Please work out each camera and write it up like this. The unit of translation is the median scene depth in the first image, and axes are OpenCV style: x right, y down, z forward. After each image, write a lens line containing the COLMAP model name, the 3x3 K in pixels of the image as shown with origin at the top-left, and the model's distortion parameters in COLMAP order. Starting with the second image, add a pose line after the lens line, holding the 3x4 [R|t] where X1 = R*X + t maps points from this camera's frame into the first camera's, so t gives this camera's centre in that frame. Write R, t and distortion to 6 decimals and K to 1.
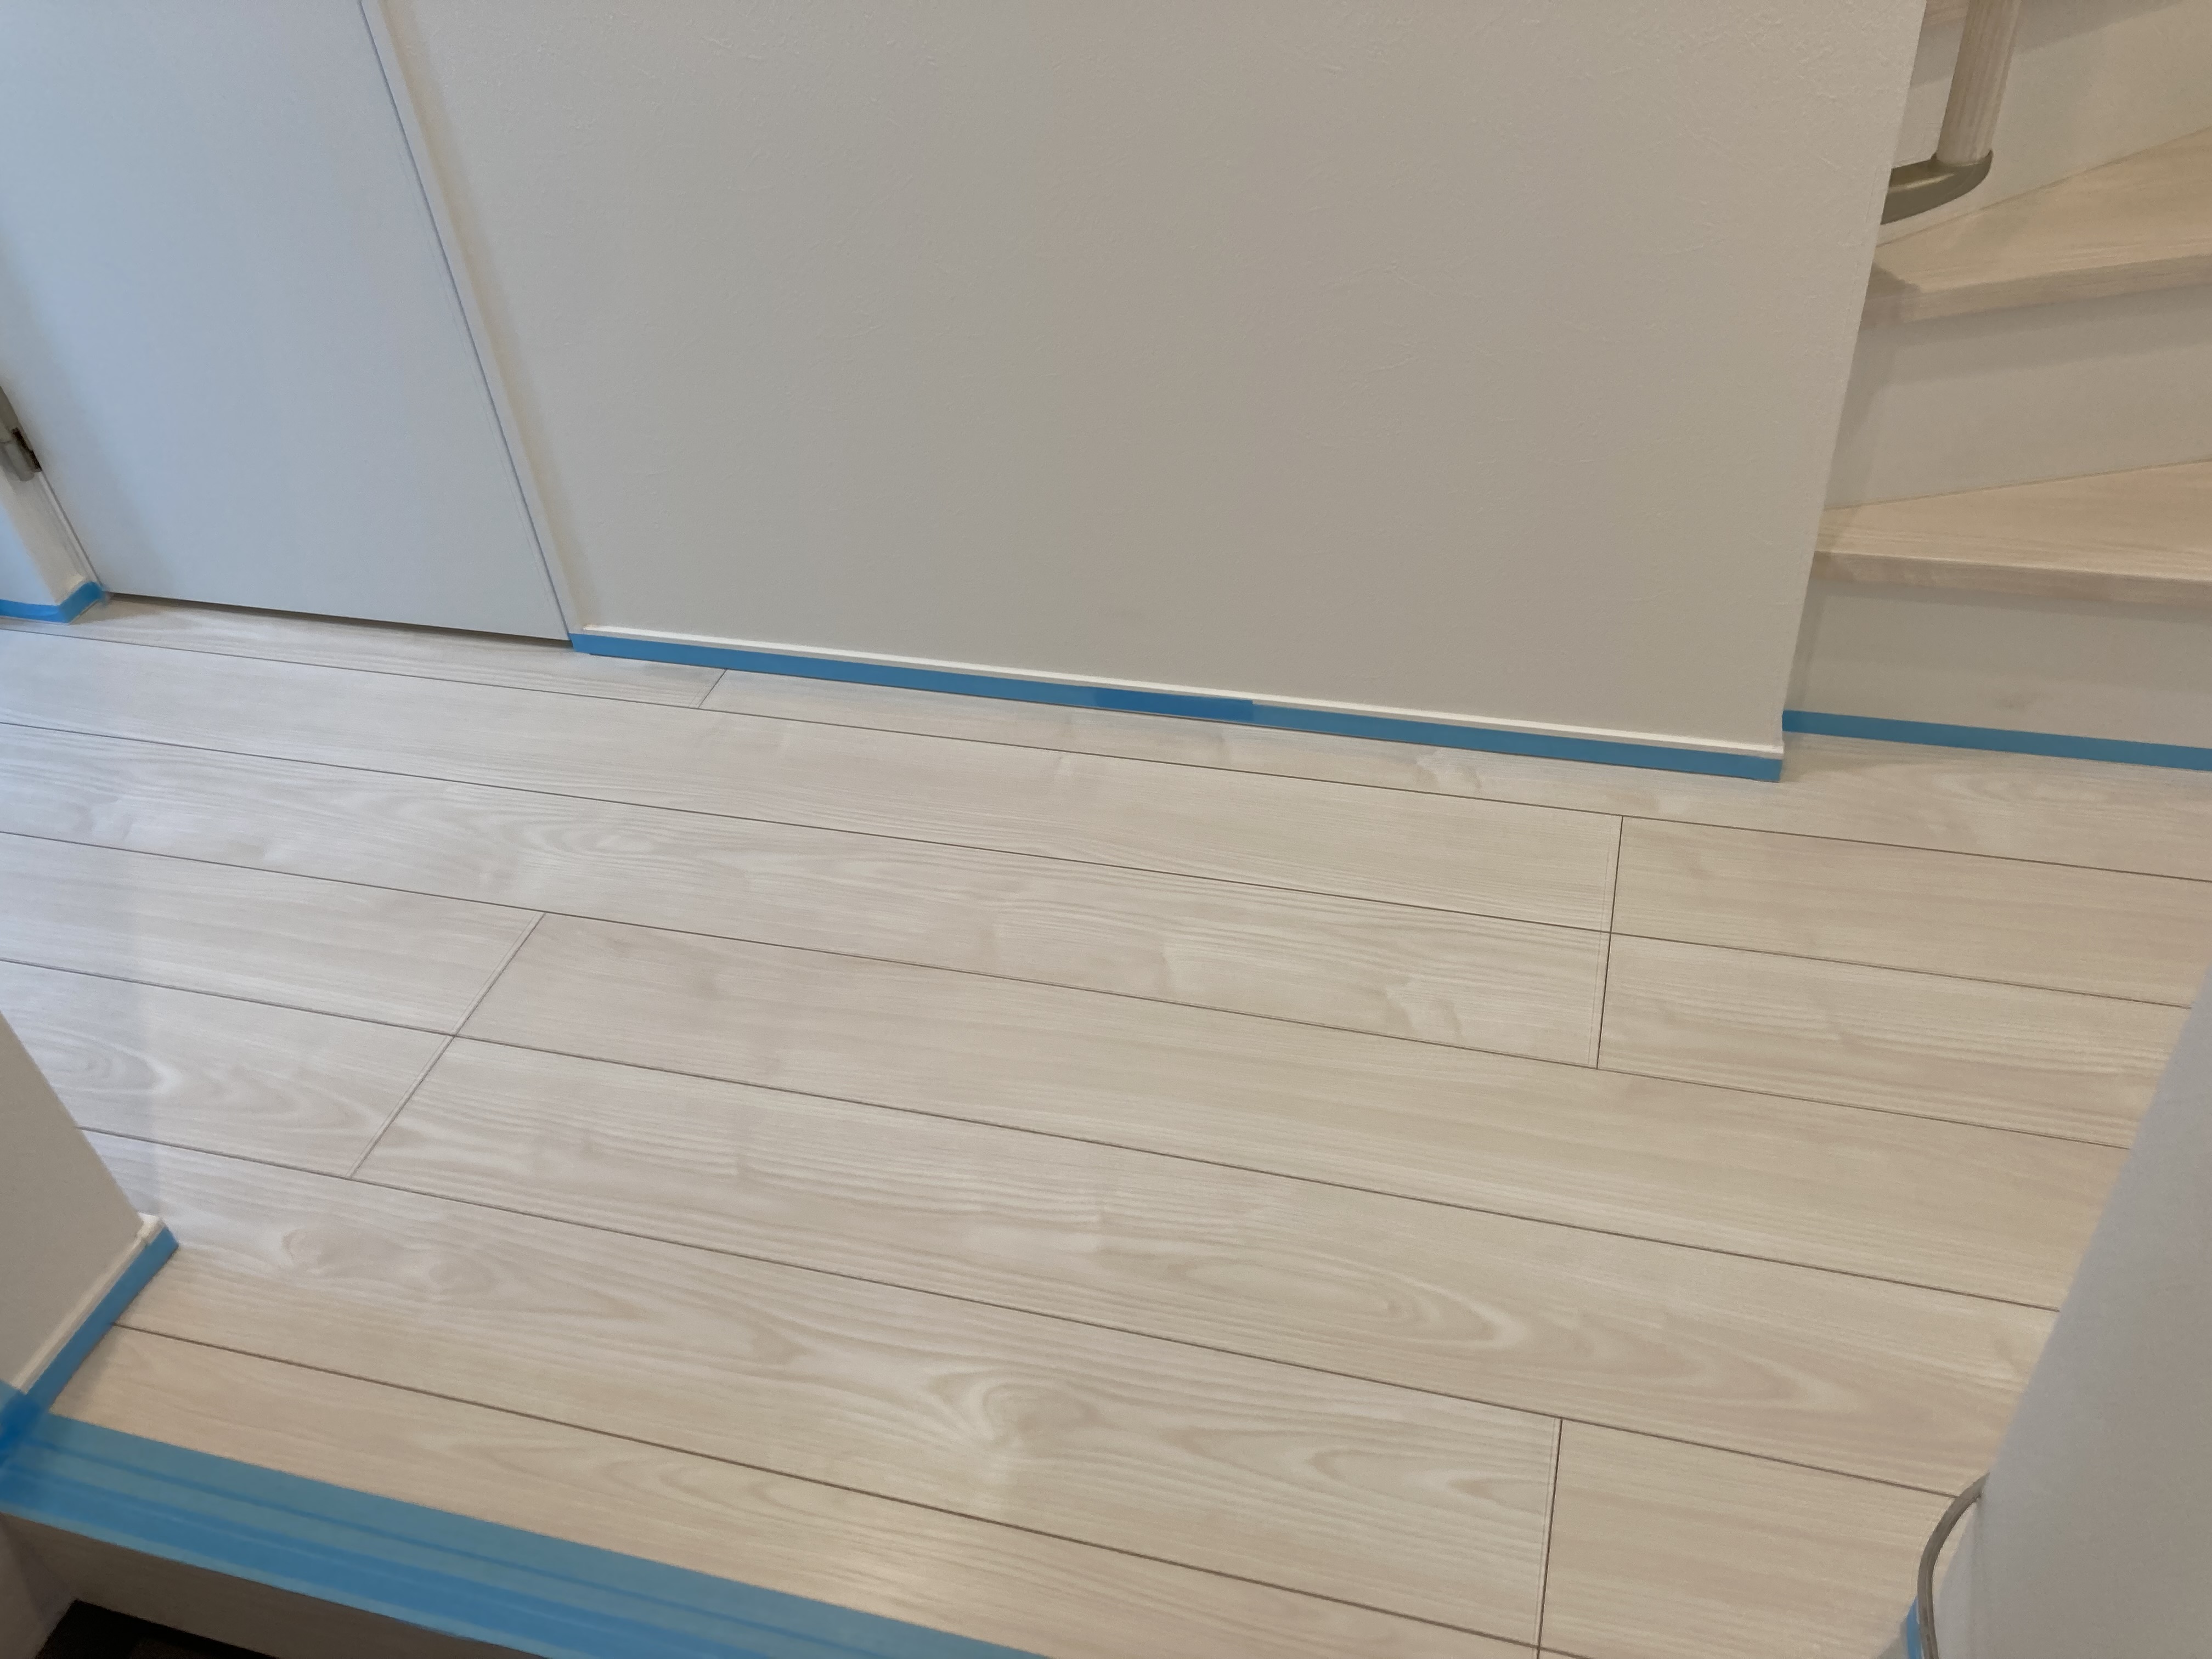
lens RADIAL K [[1778.7, 0, 1106.0], [0, 1778.7, 829.5], [0, 0, 1]] dist [0.011899, -0.007894]
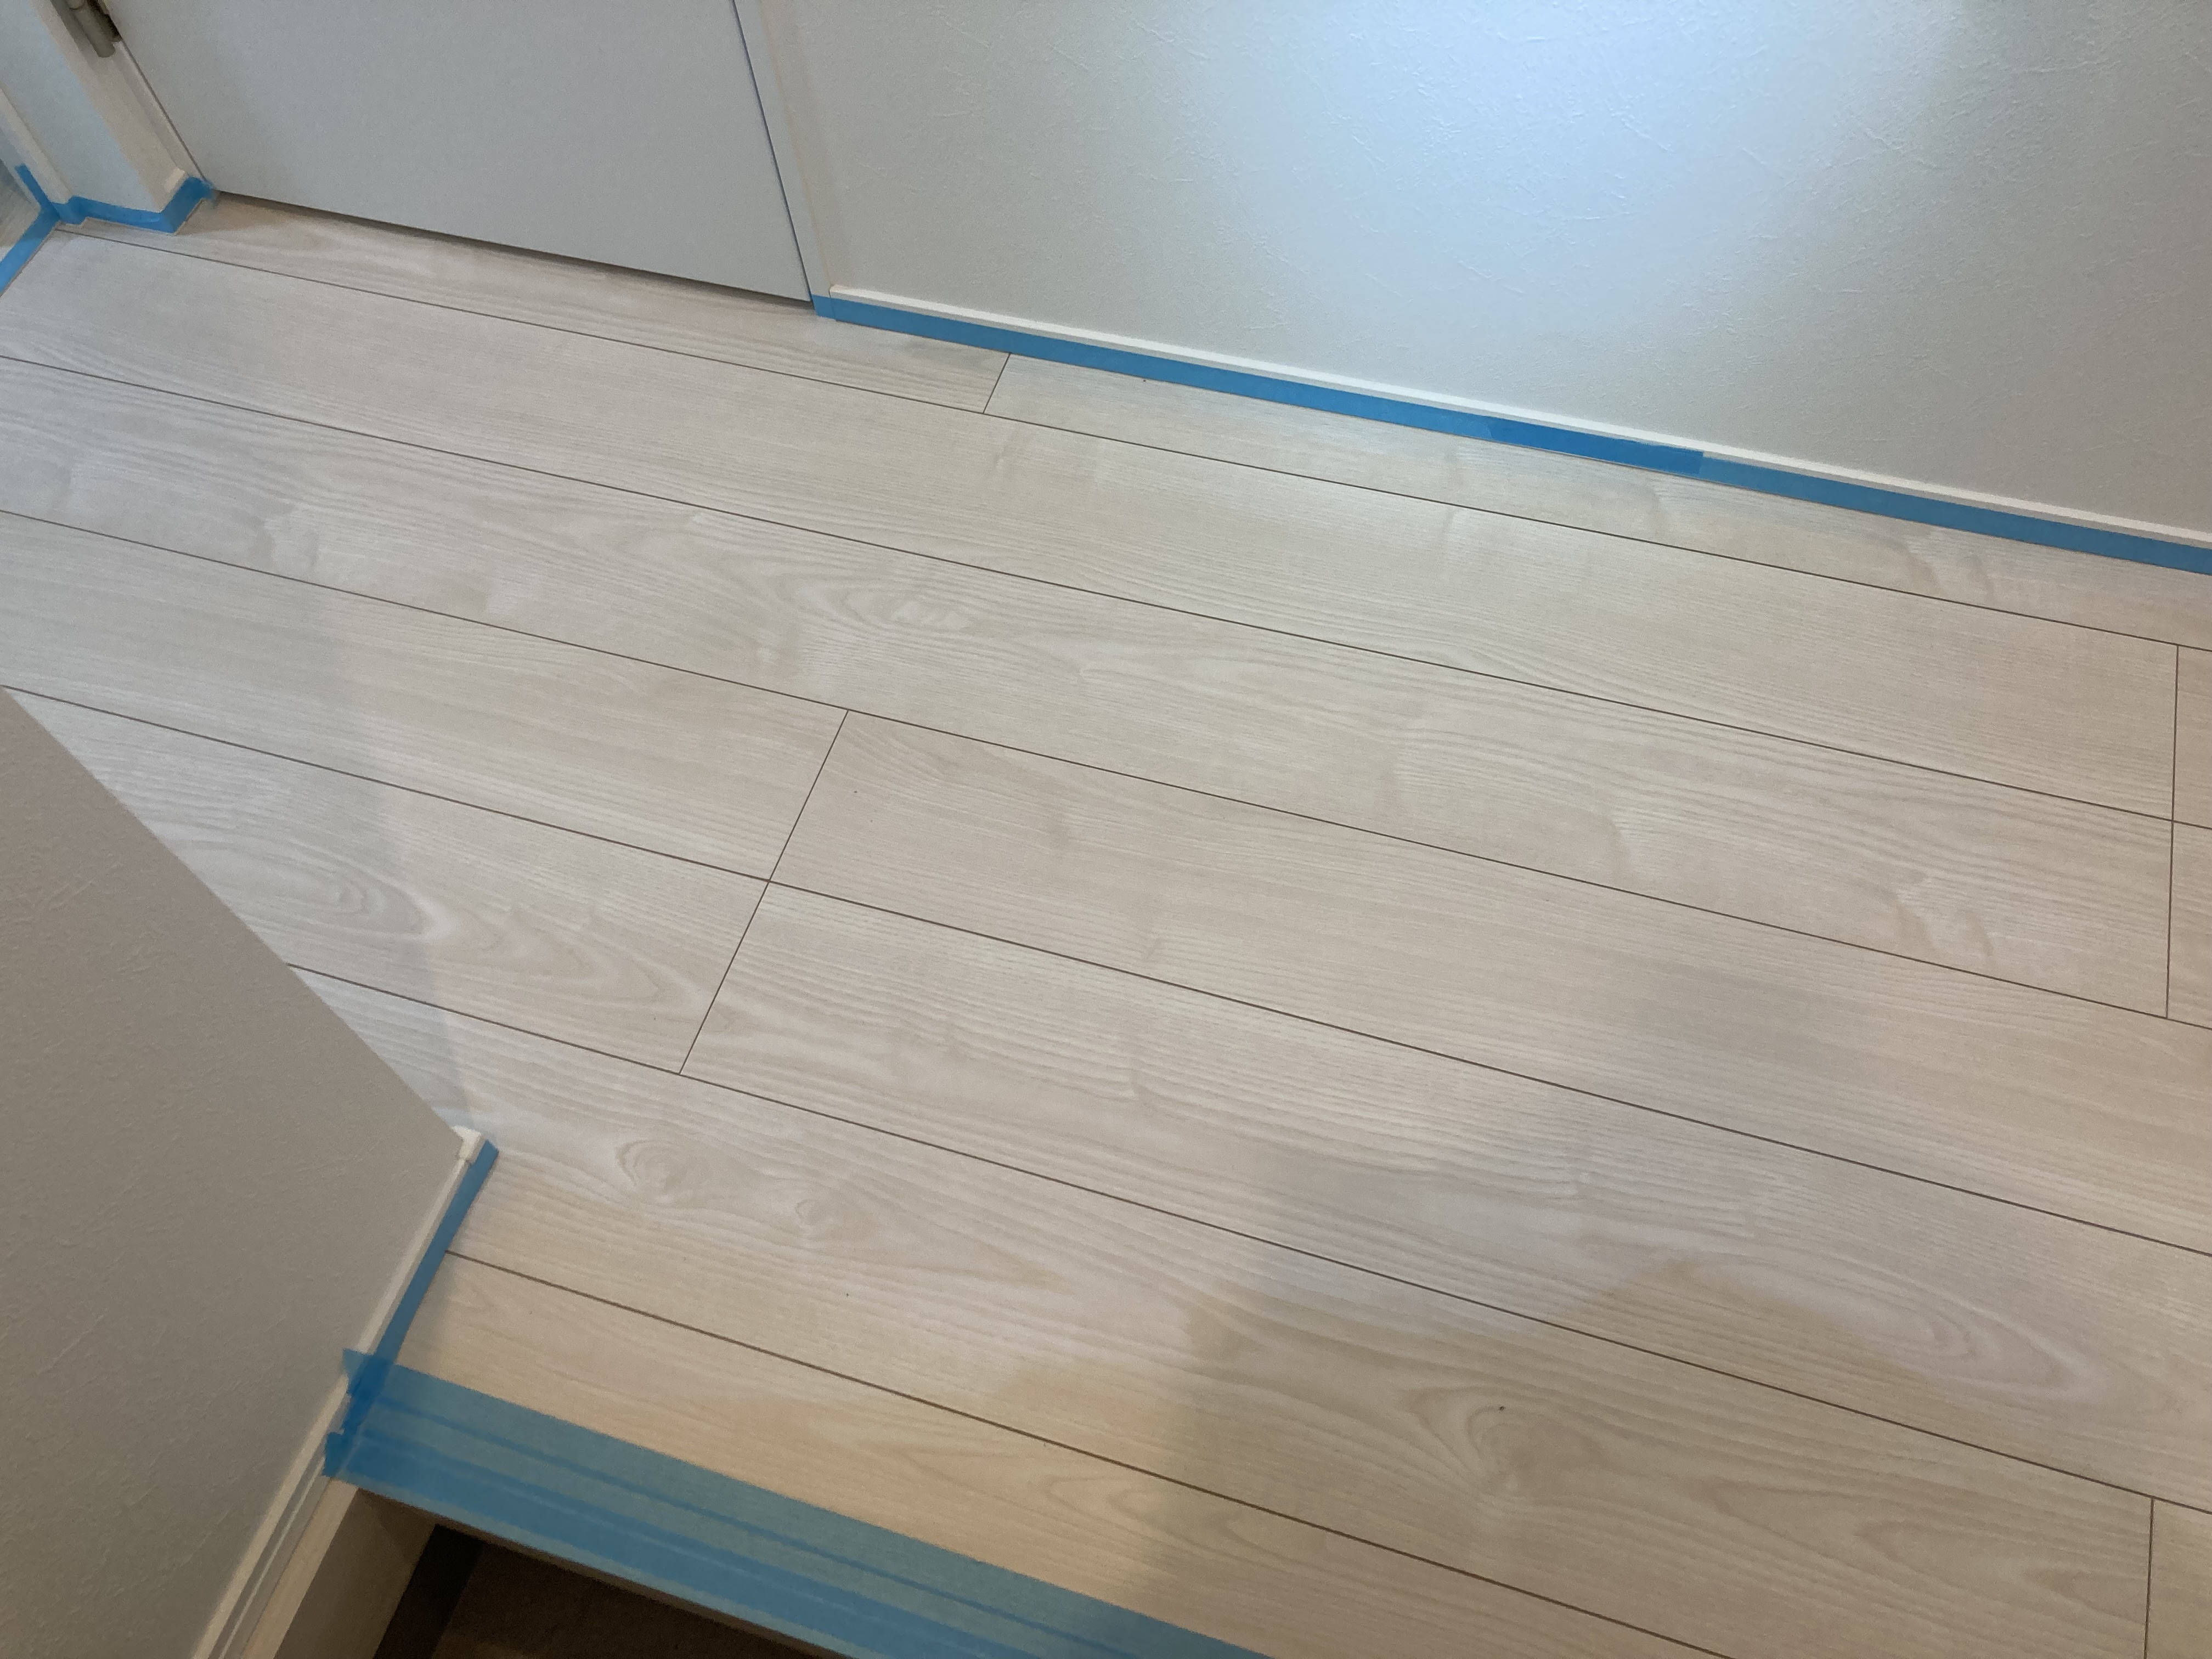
lens RADIAL K [[1797.3, 0, 1106.0], [0, 1797.3, 829.5], [0, 0, 1]] dist [0.007093, -0.002612]
pose [[0.999432, 0.032393, -0.009292, -0.205041], [-0.027655, 0.945934, 0.323180, -0.197842], [0.019259, -0.322739, 0.946292, 0.207802]]
